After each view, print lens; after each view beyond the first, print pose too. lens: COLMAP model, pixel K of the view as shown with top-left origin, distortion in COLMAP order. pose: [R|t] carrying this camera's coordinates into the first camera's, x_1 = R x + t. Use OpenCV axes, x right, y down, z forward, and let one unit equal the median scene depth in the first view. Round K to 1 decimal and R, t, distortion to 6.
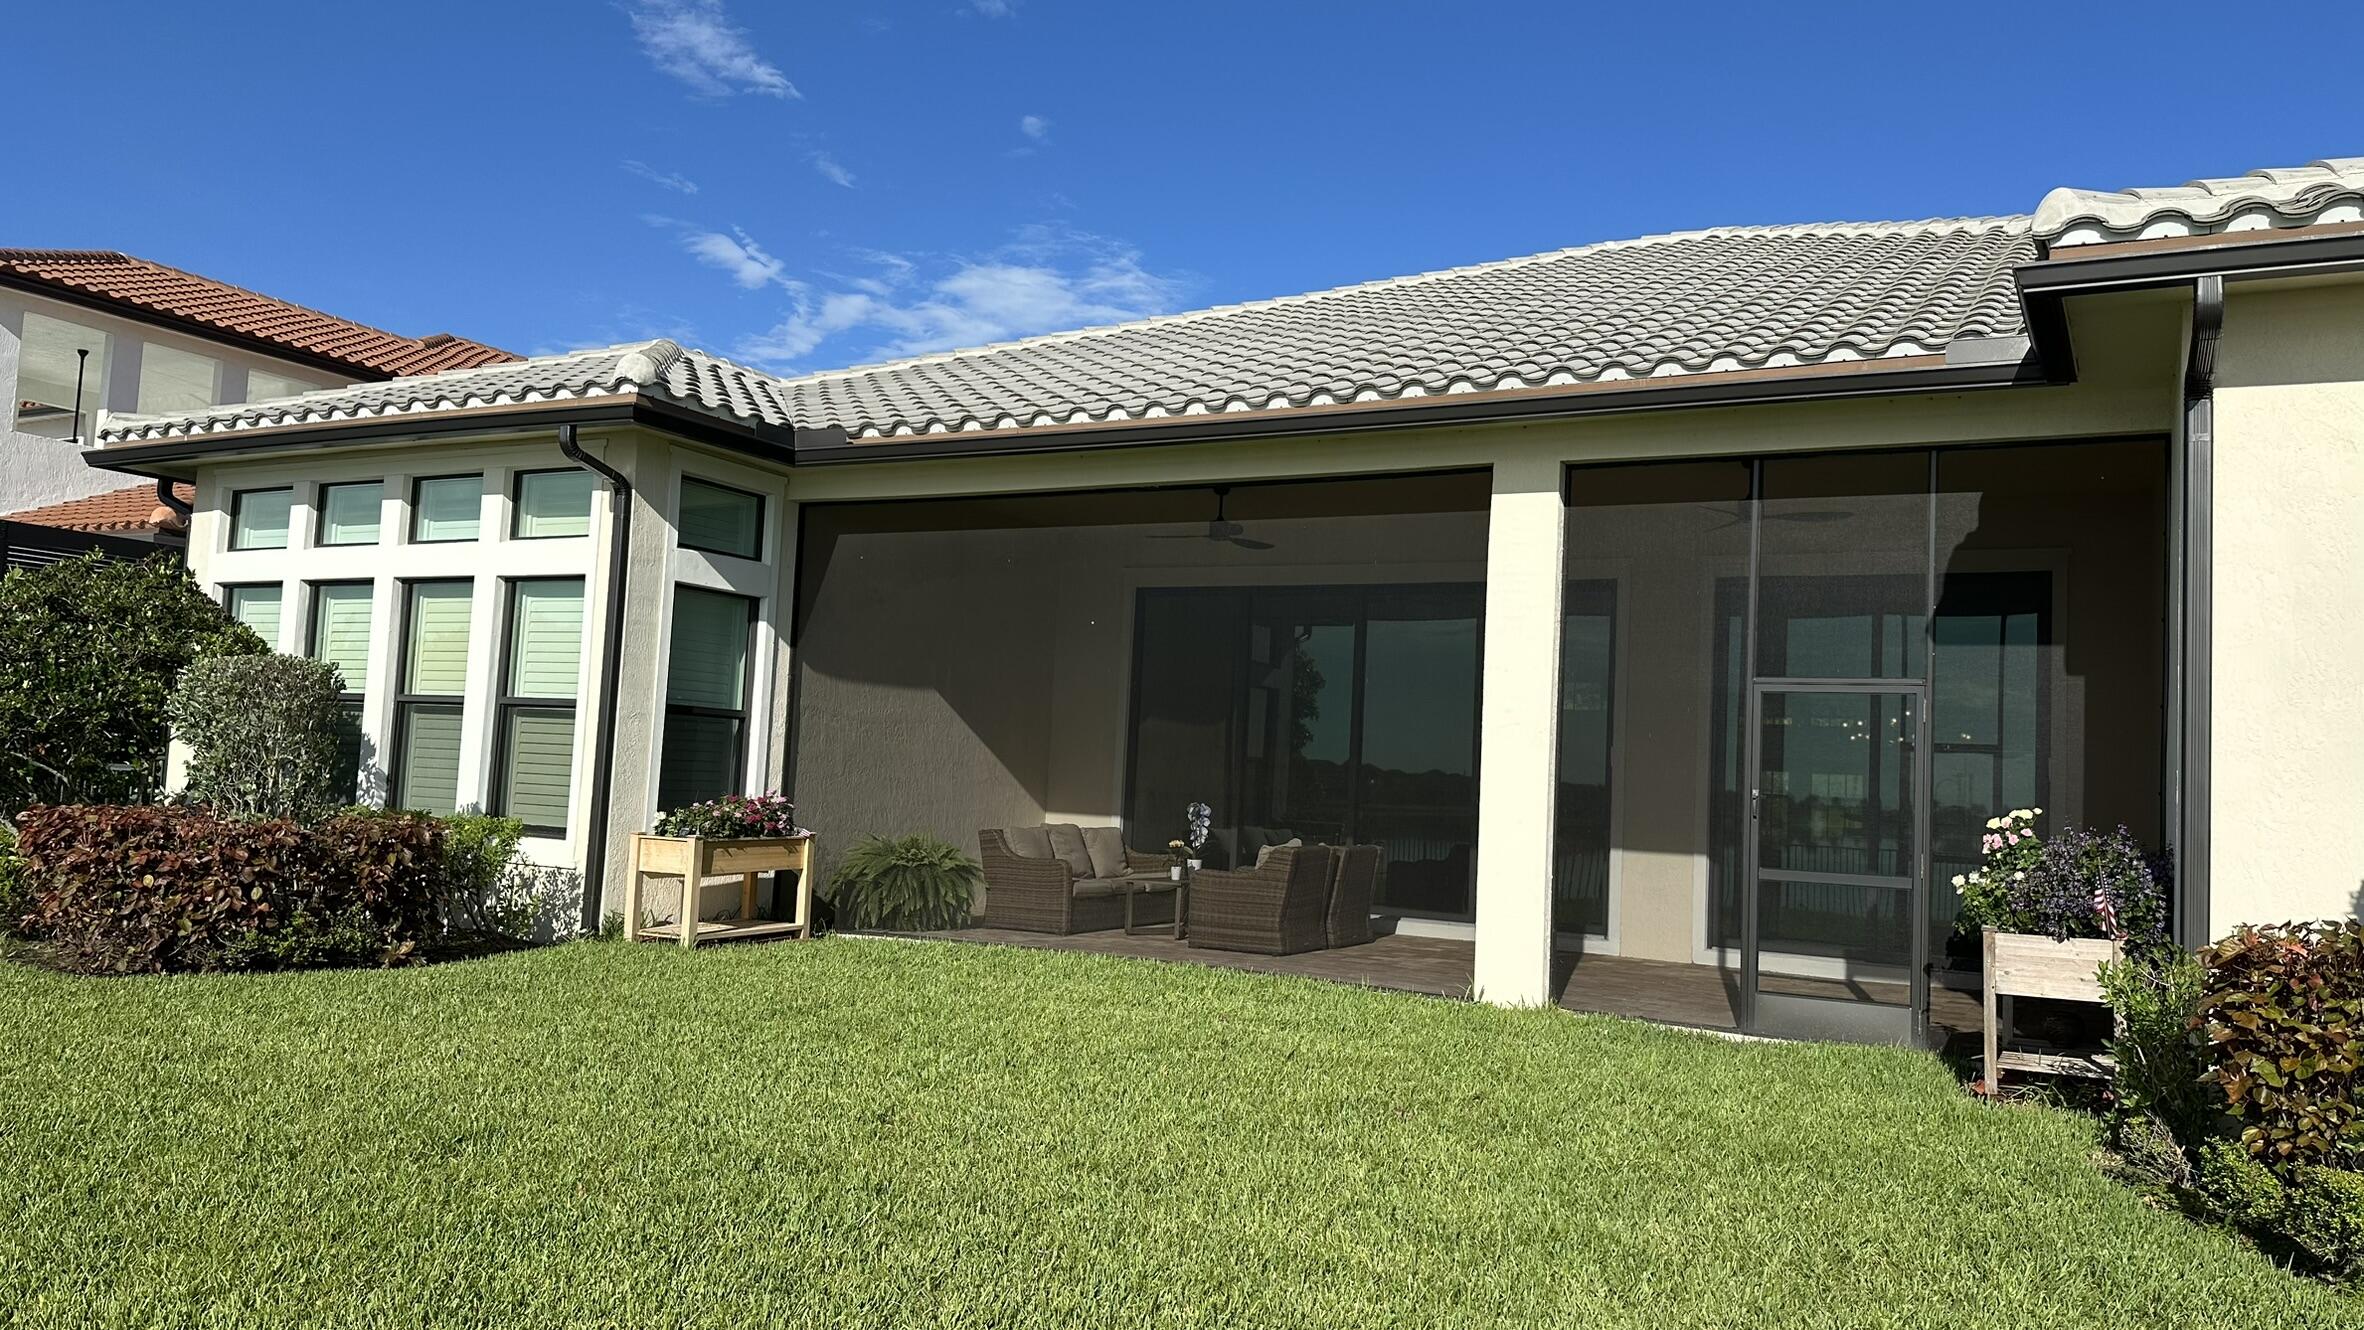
lens RADIAL K [[1644.5, 0, 1190.8], [0, 1644.5, 654.9], [0, 0, 1]] dist [0.151328, -0.264154]
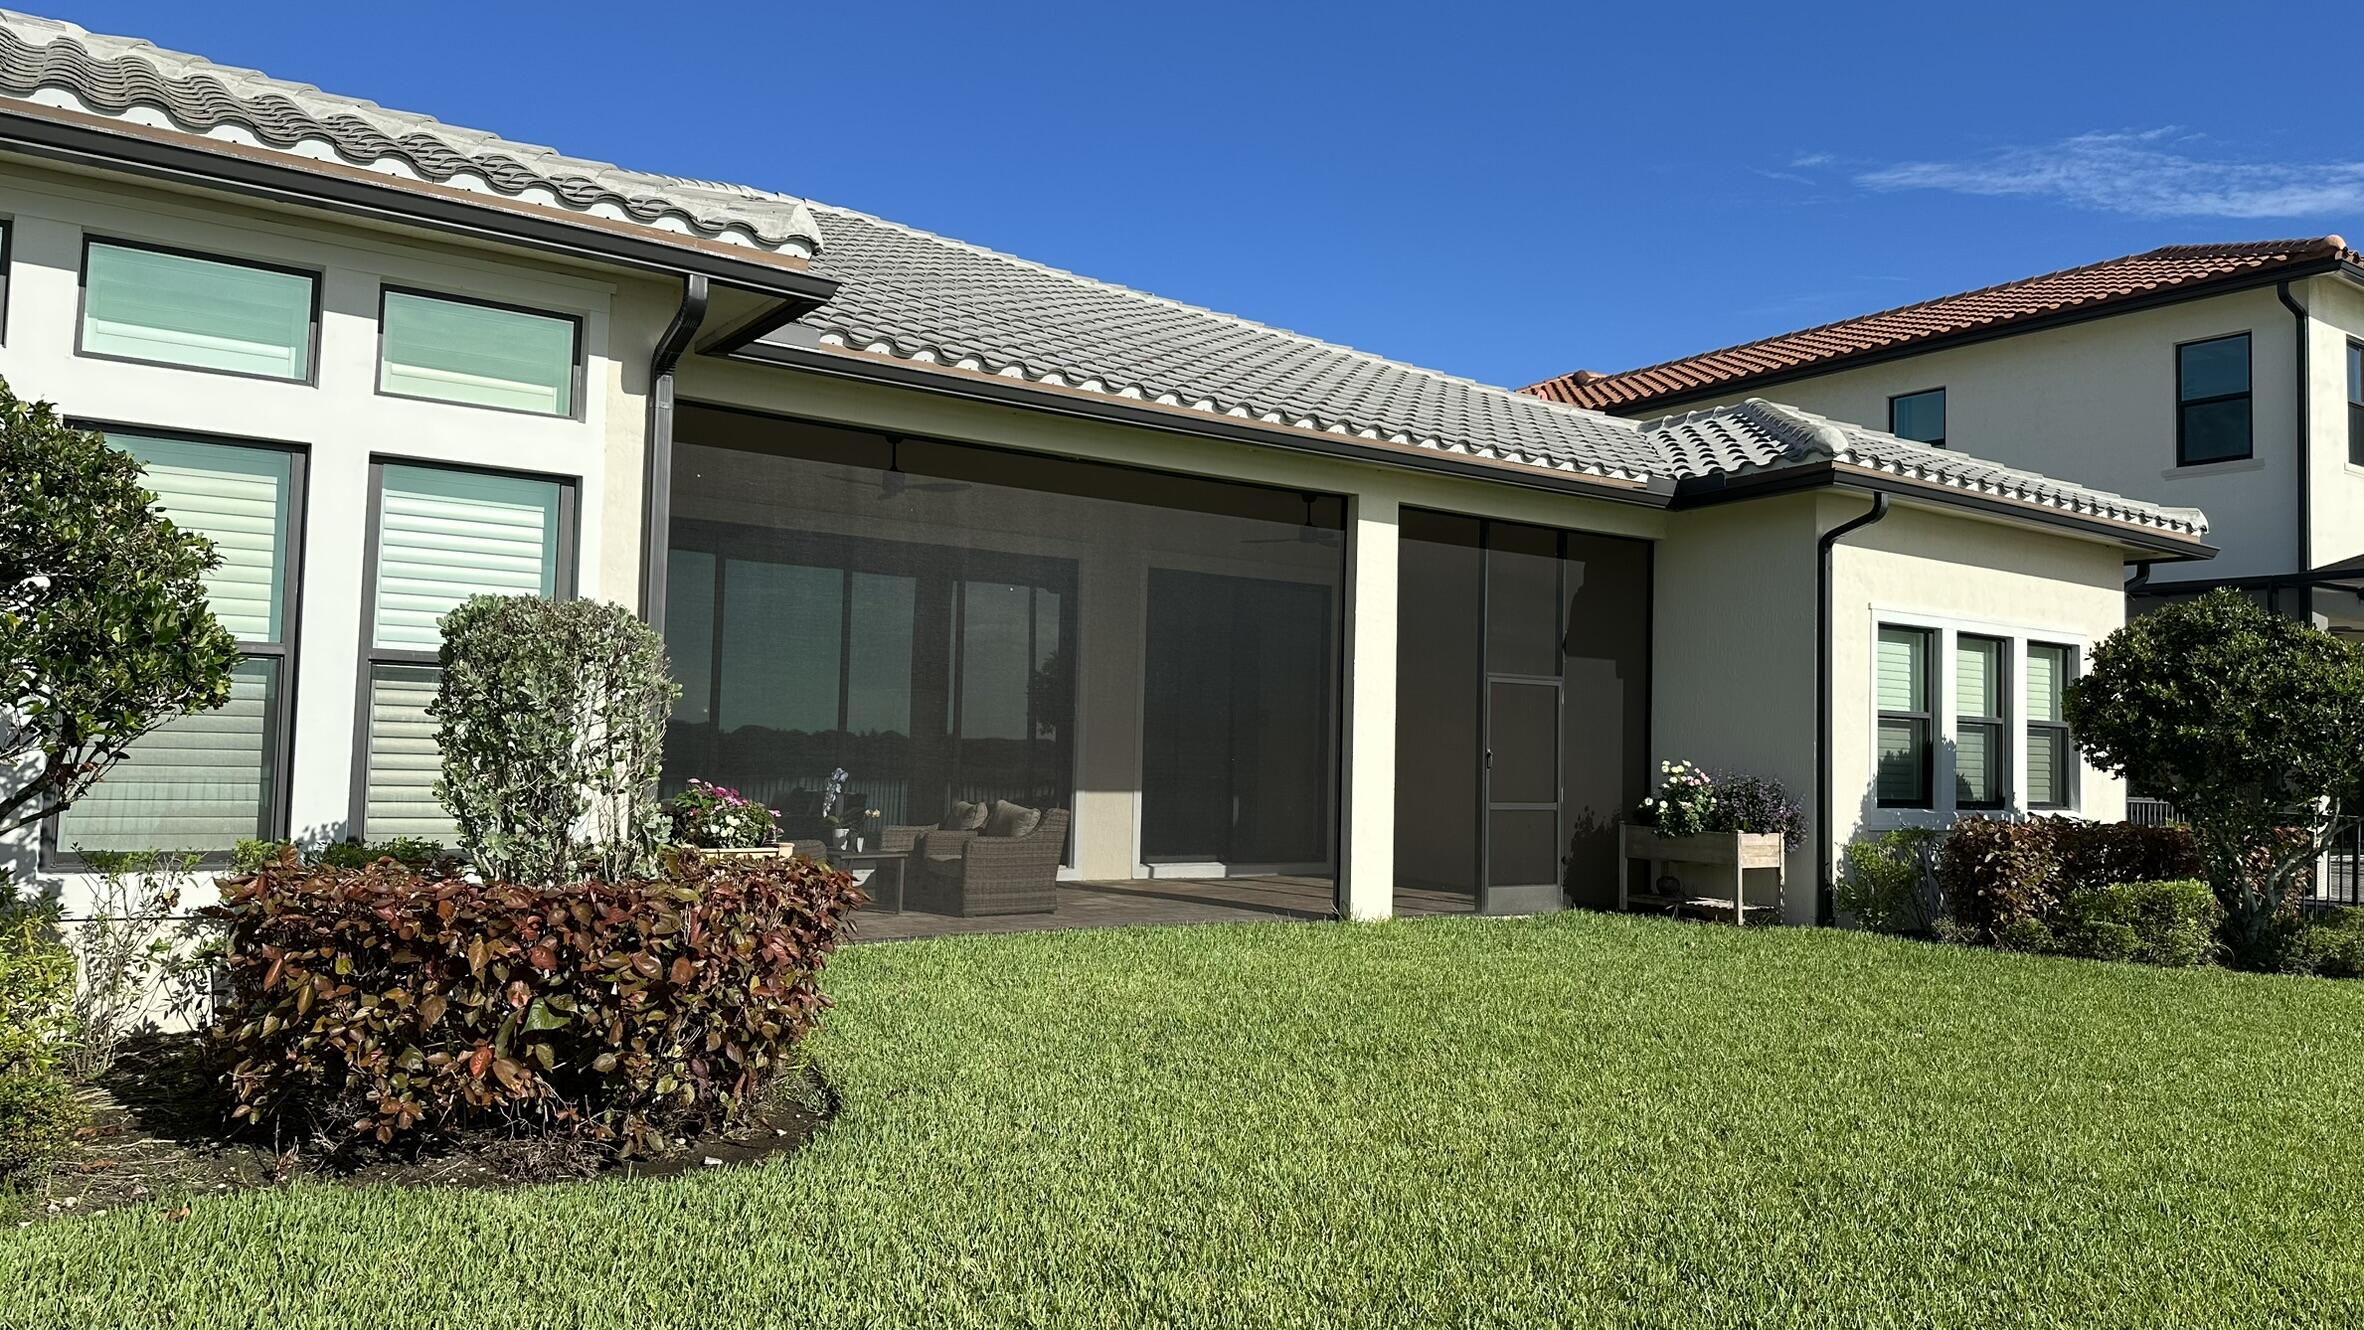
lens RADIAL K [[1610.4, 0, 1182.0], [0, 1610.4, 665.0], [0, 0, 1]] dist [0.044358, -0.239716]
pose [[0.453060, 0.013599, 0.891376, -0.883143], [-0.075494, 0.996877, 0.023162, -0.005499], [-0.888278, -0.077787, 0.452672, 0.510689]]
